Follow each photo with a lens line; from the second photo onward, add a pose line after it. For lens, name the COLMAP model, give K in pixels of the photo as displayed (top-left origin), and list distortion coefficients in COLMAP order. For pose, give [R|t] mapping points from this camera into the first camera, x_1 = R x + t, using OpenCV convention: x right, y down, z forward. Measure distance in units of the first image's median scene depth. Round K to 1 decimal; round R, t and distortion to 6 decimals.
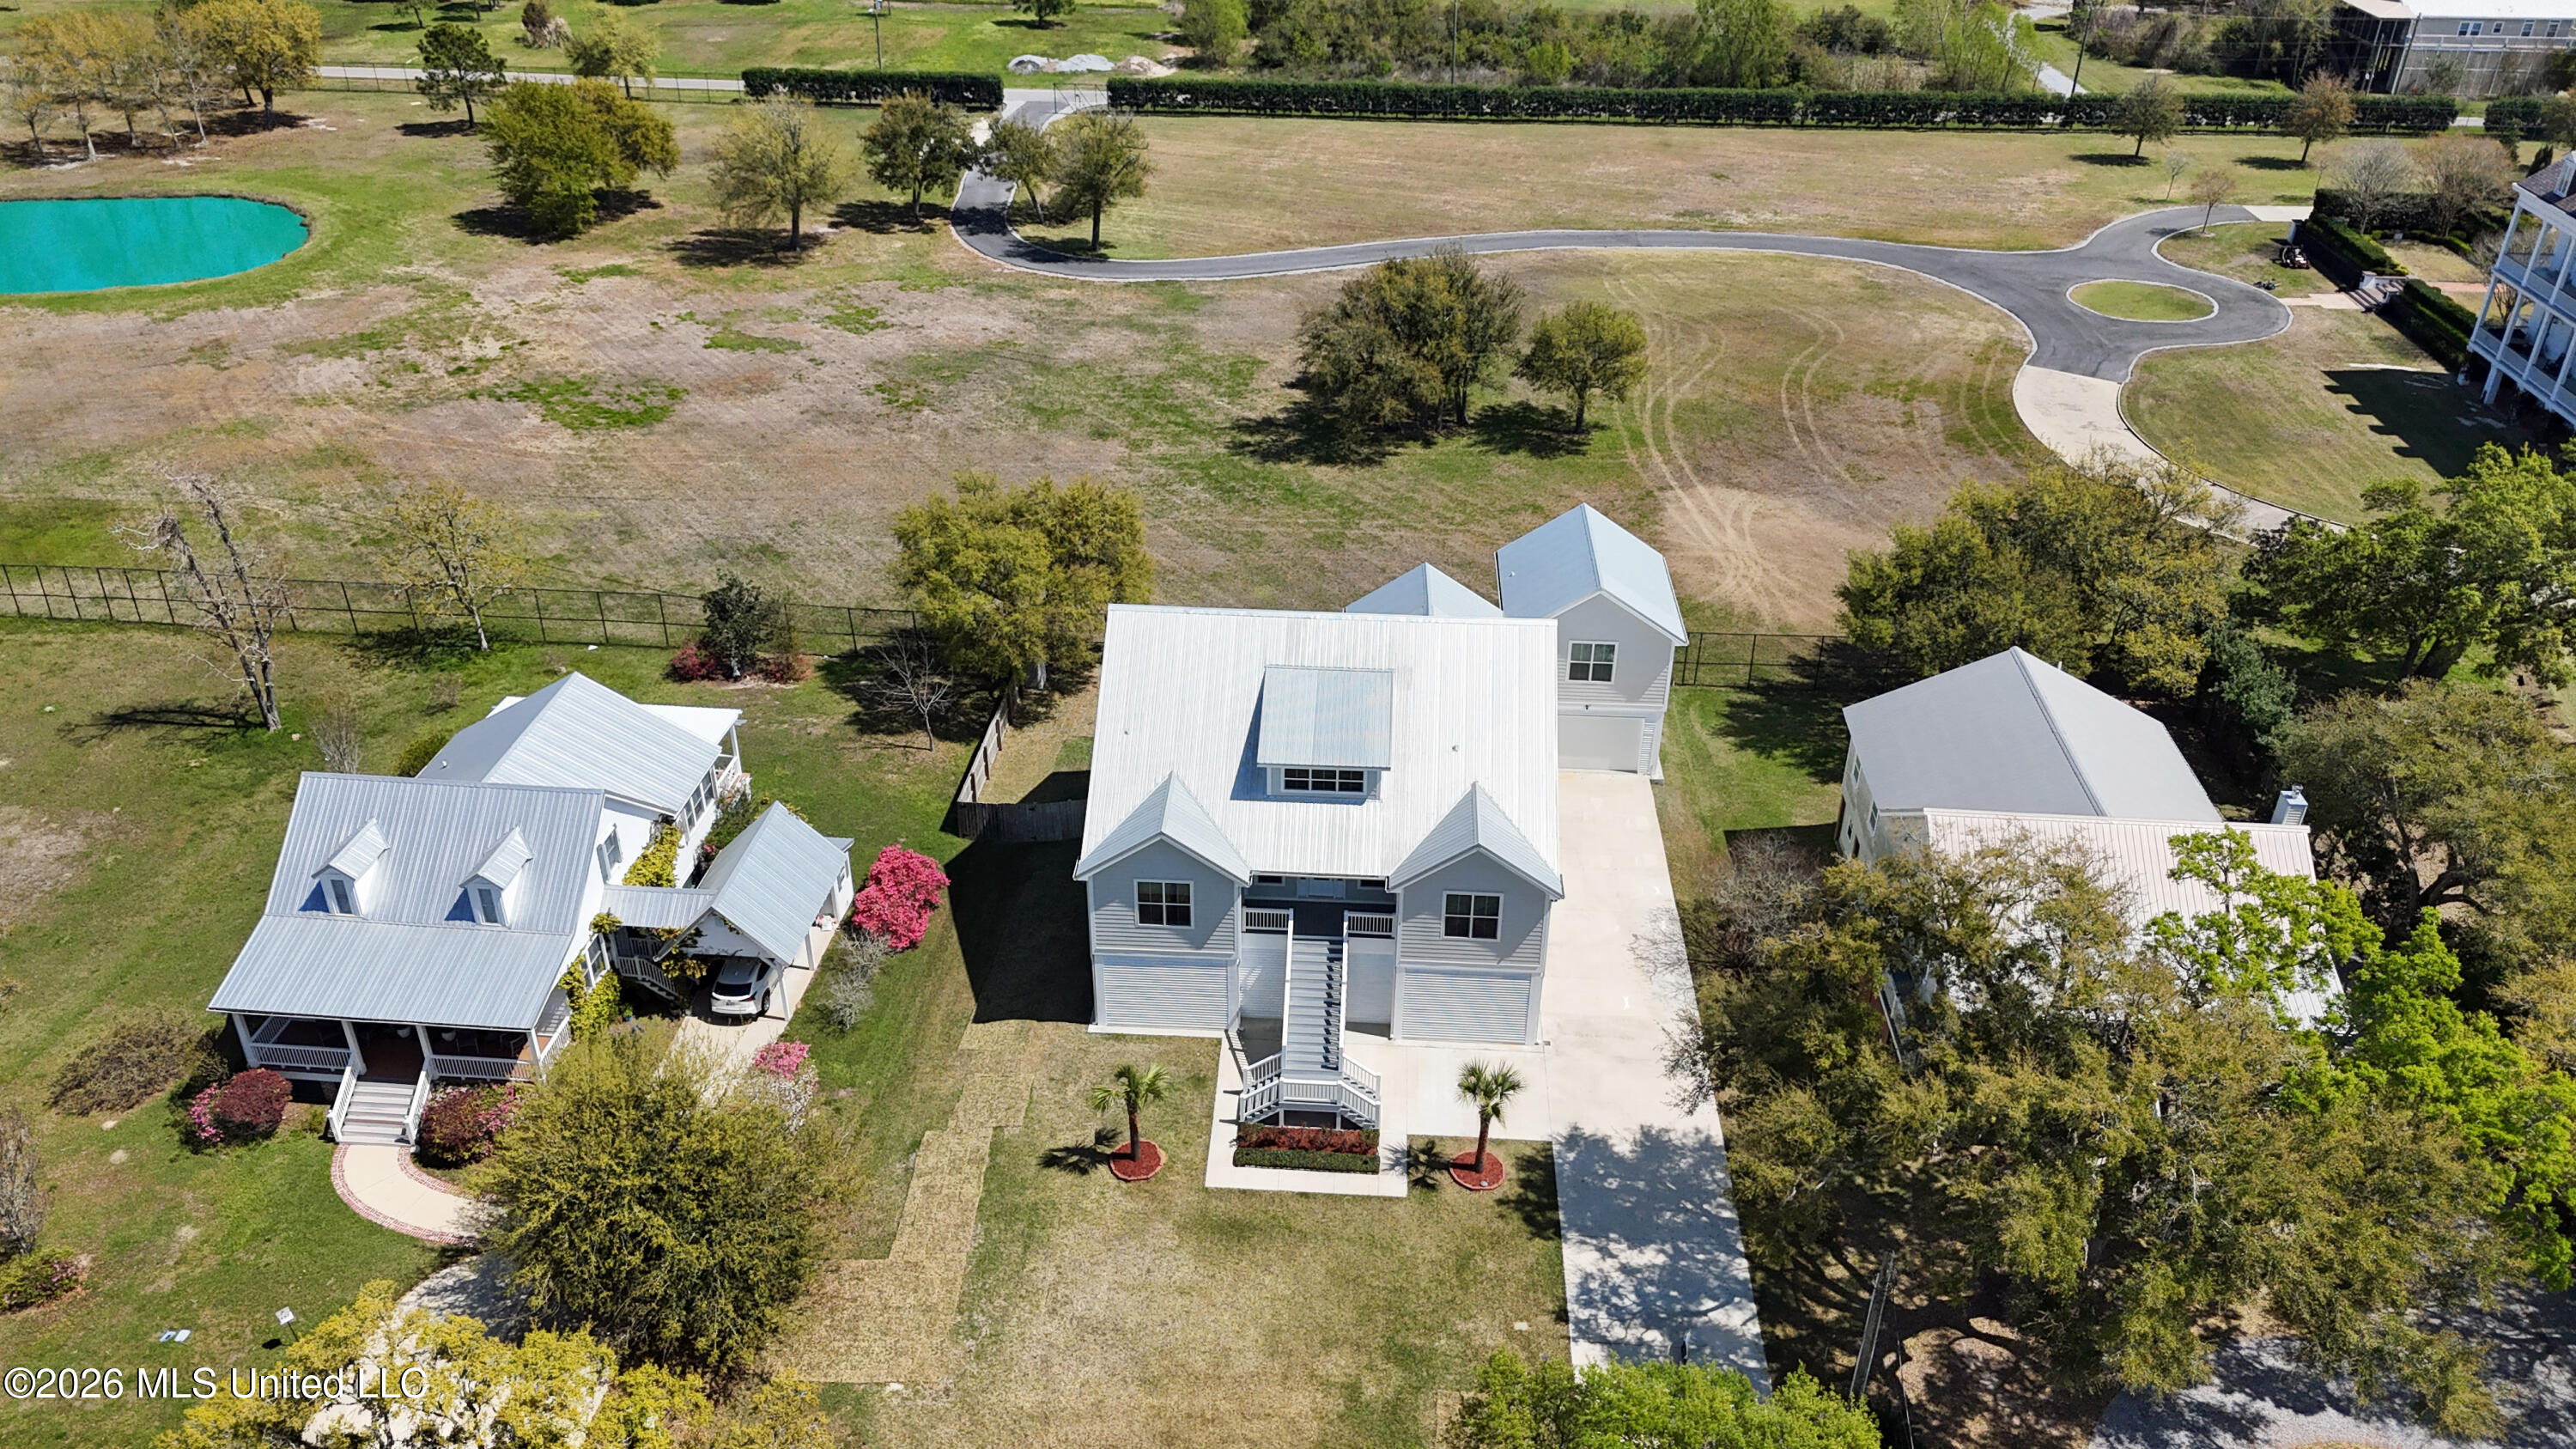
lens RADIAL K [[1854.2, 0, 1304.4], [0, 1854.2, 719.4], [0, 0, 1]] dist [0.040852, -0.029739]
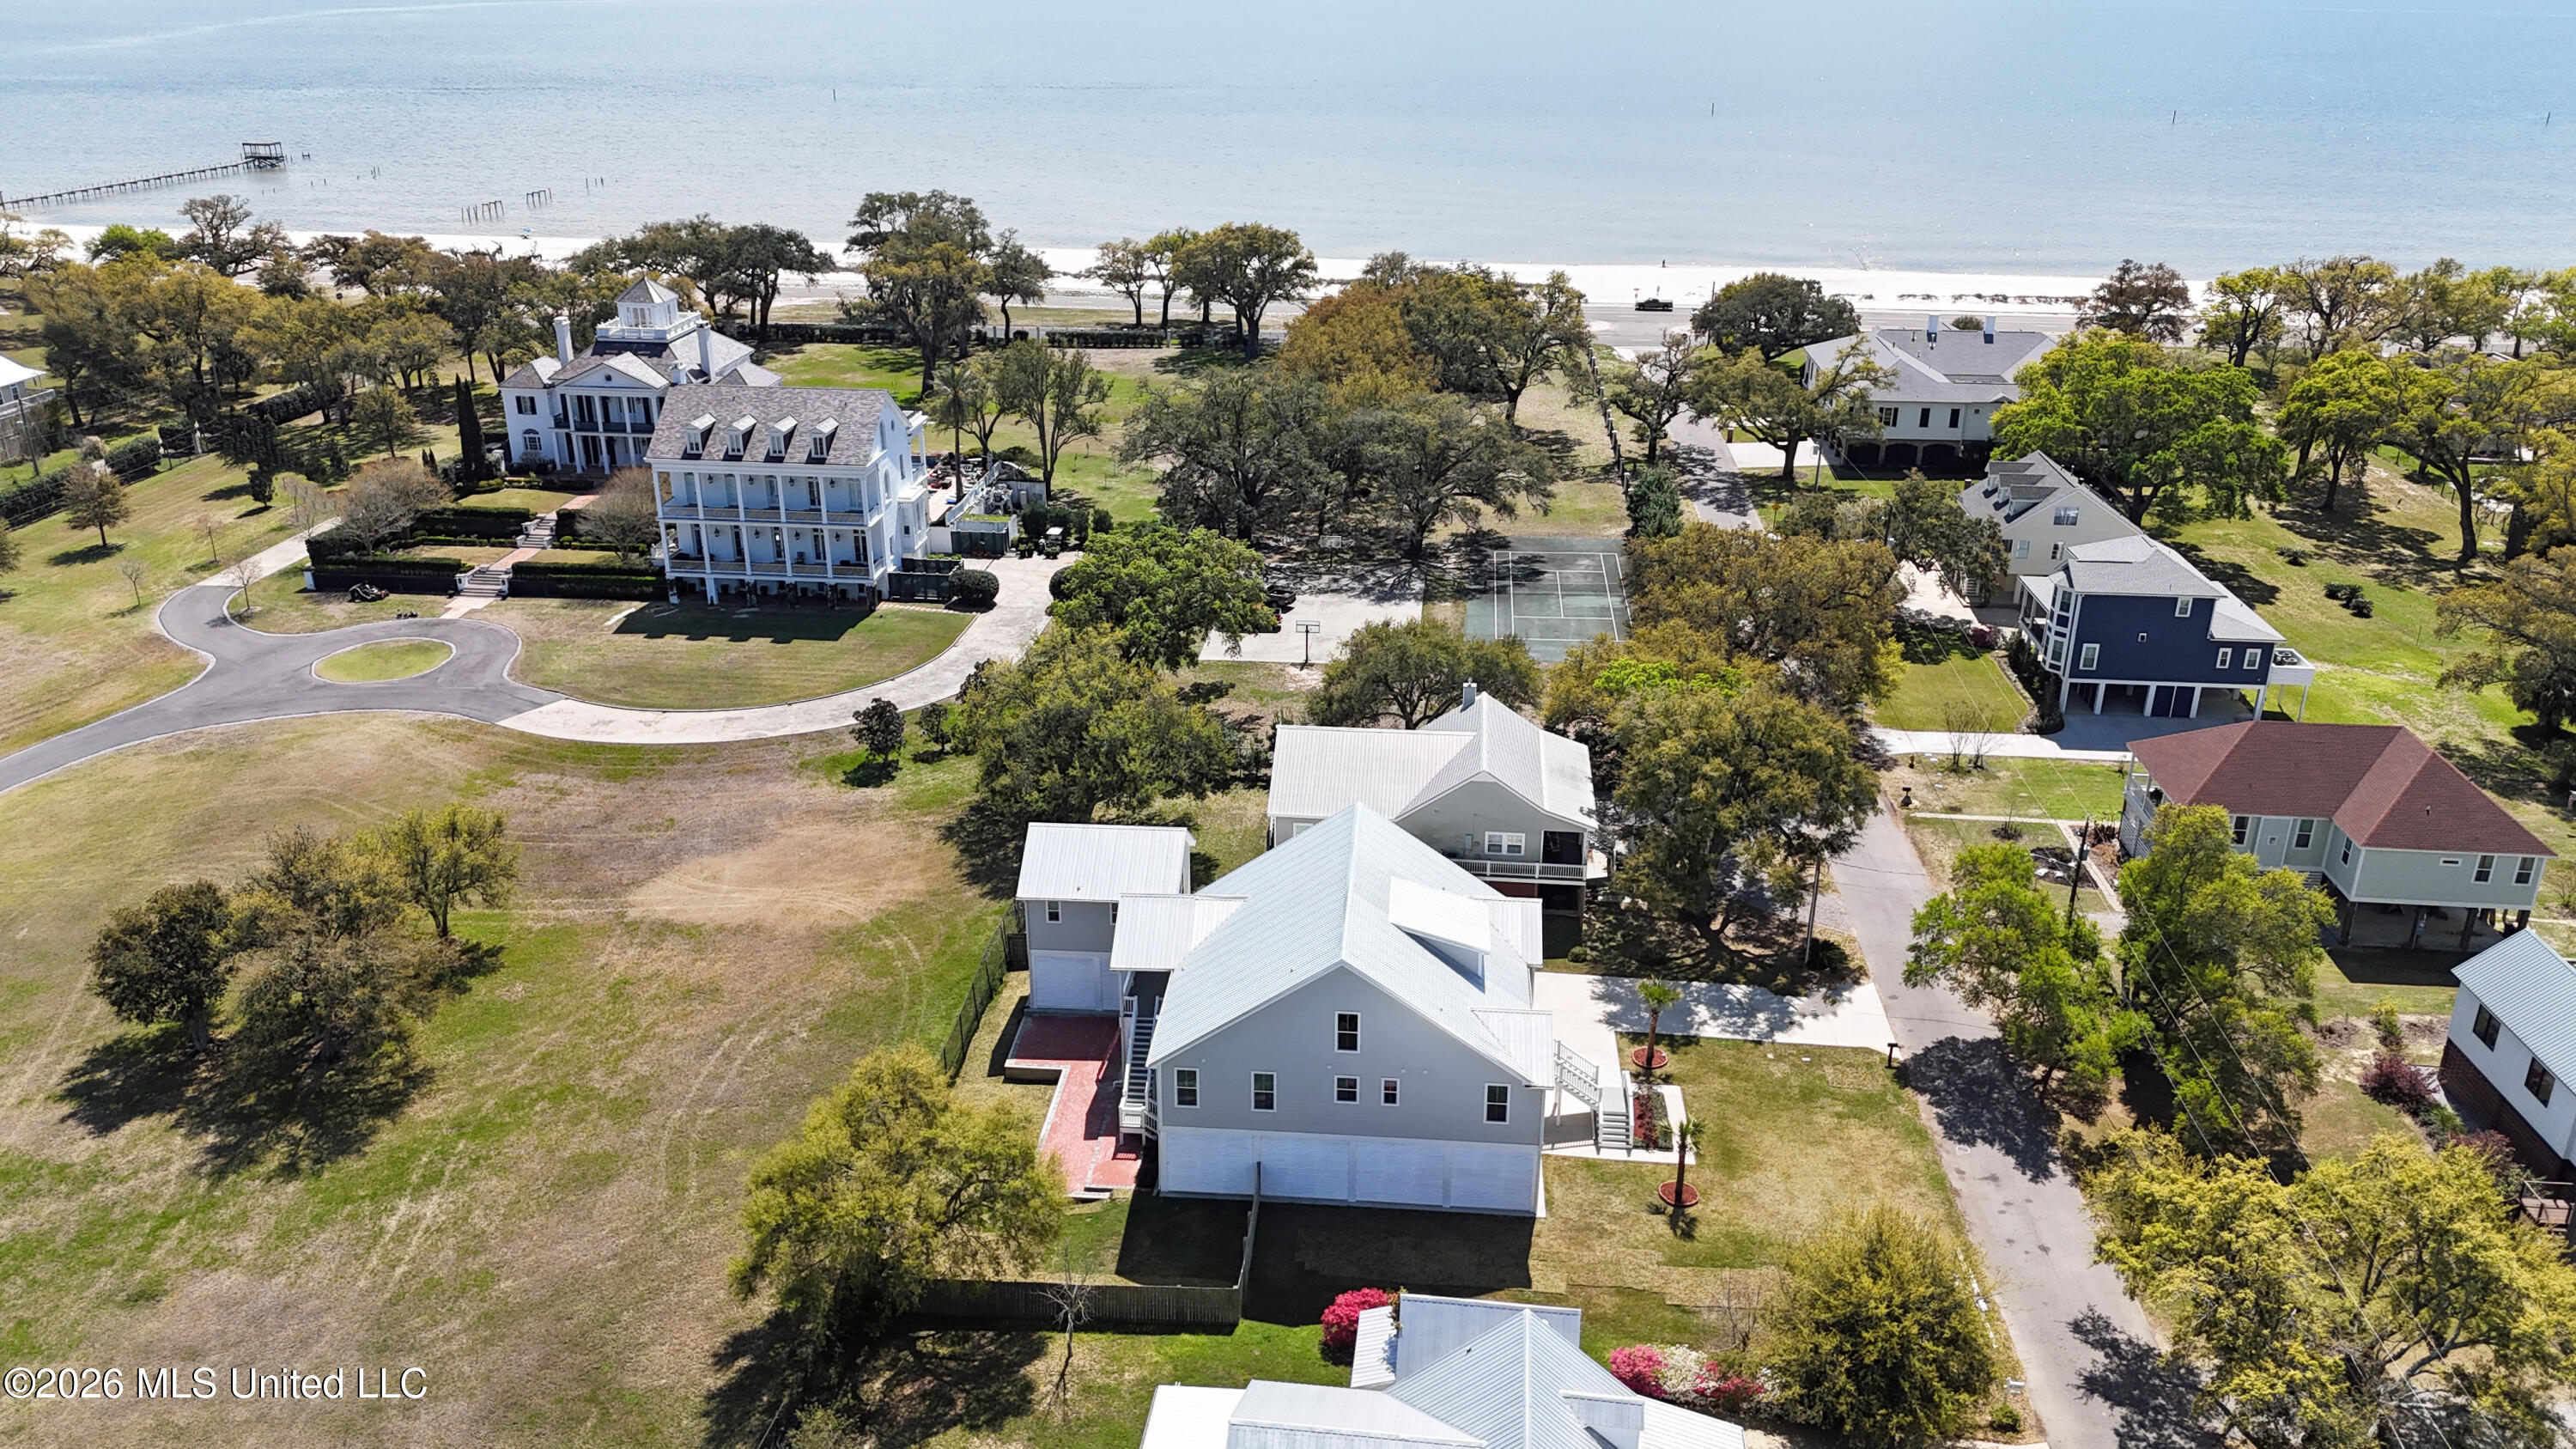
lens RADIAL K [[1854.2, 0, 1296.8], [0, 1854.2, 731.4], [0, 0, 1]] dist [0.040852, -0.029739]
pose [[0.029148, -0.386683, 0.921752, -0.646260], [0.510815, 0.798402, 0.318783, -0.322745], [-0.859196, 0.461553, 0.220795, 0.411501]]
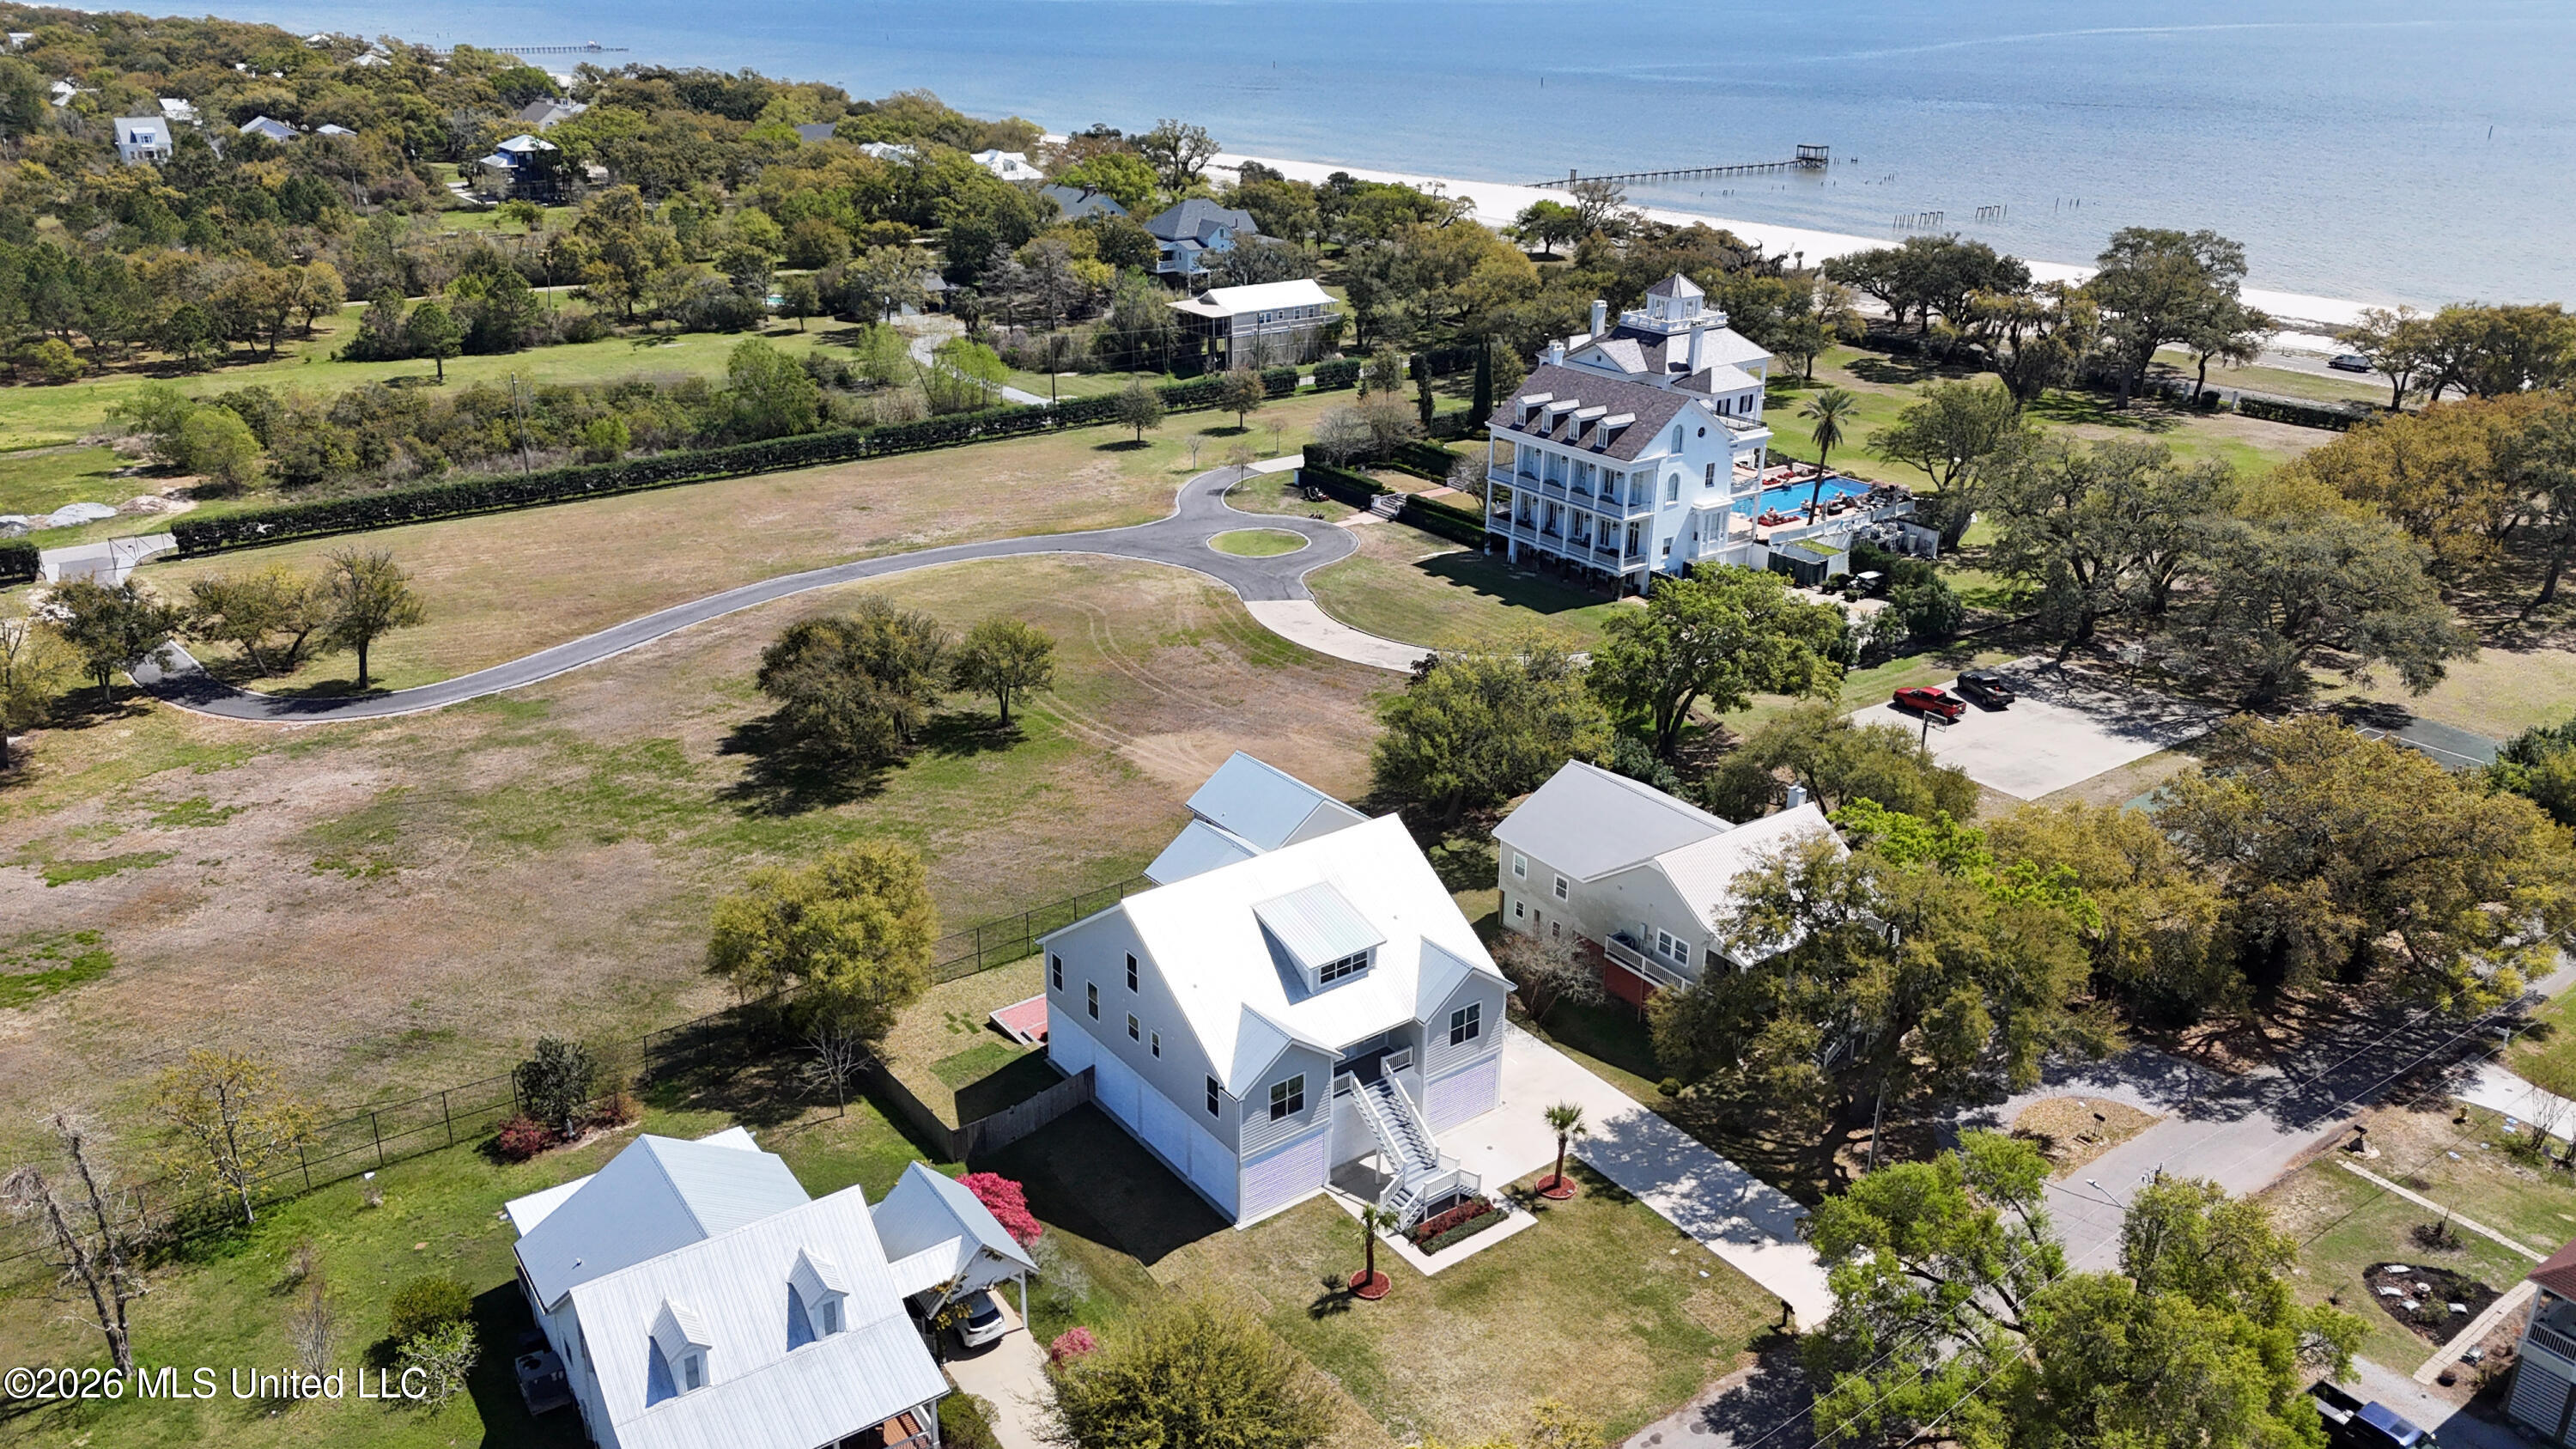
lens RADIAL K [[1854.2, 0, 1286.4], [0, 1854.2, 719.9], [0, 0, 1]] dist [0.040852, -0.029739]
pose [[0.767677, -0.238745, 0.594704, -0.425793], [0.326755, 0.944141, -0.042766, -0.050625], [-0.551274, 0.227153, 0.802806, -0.049117]]
